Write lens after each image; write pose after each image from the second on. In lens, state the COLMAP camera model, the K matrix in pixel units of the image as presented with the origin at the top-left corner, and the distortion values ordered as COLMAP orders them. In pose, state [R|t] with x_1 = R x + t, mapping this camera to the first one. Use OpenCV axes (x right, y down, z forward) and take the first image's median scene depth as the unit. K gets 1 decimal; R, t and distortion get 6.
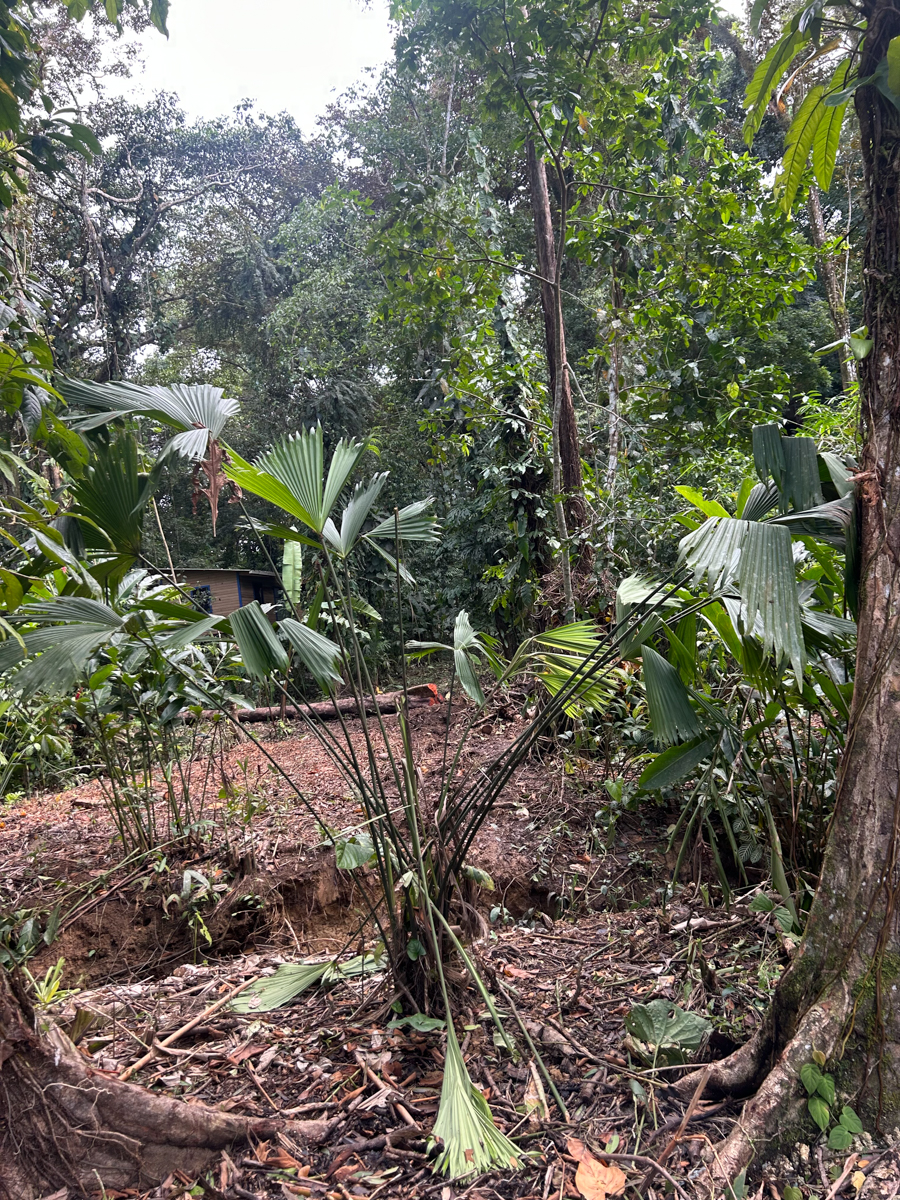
lens RADIAL K [[891.5, 0, 432.2], [0, 891.5, 616.9], [0, 0, 1]] dist [0.054262, -0.062916]
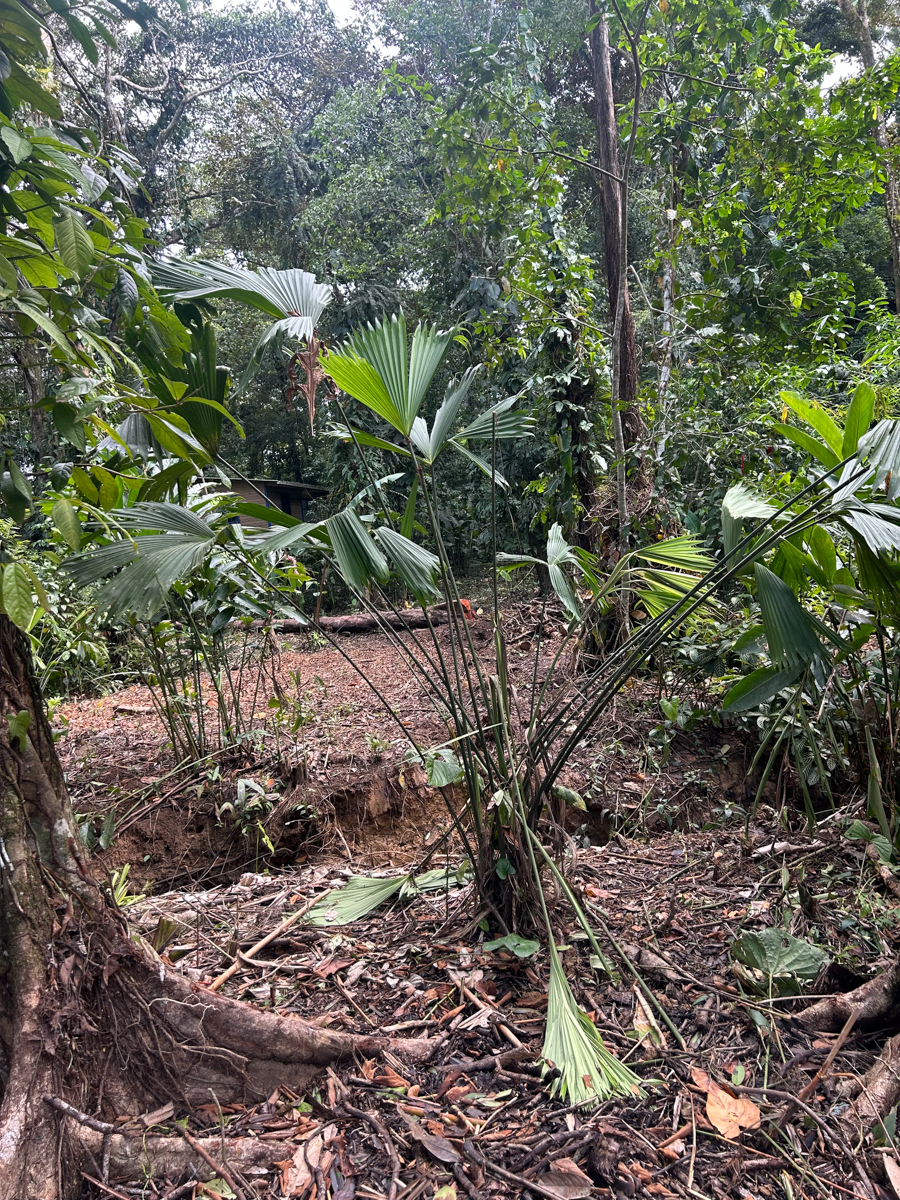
lens RADIAL K [[891.5, 0, 445.9], [0, 891.5, 599.1], [0, 0, 1]] dist [0.054262, -0.062916]
pose [[0.999758, 0.020396, -0.008189, -0.039331], [-0.019719, 0.996943, 0.075600, 0.002212], [0.009706, -0.075420, 0.997105, 0.022608]]
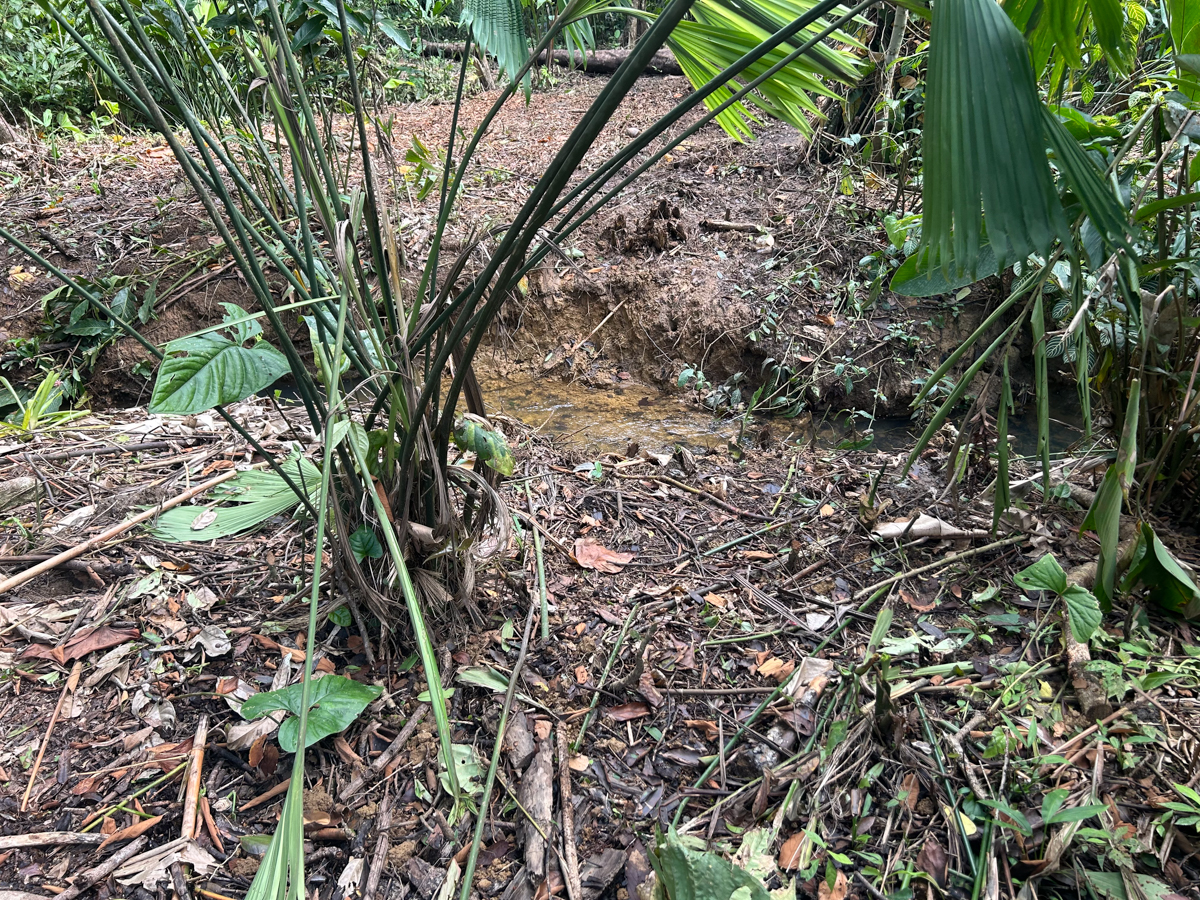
lens RADIAL K [[891.5, 0, 599.9], [0, 891.5, 448.2], [0, 0, 1]] dist [0.054262, -0.062916]
pose [[0.980333, 0.166682, -0.105658, 0.082910], [-0.094622, 0.866831, 0.489541, 0.019035], [0.173185, -0.469916, 0.865555, 0.283719]]
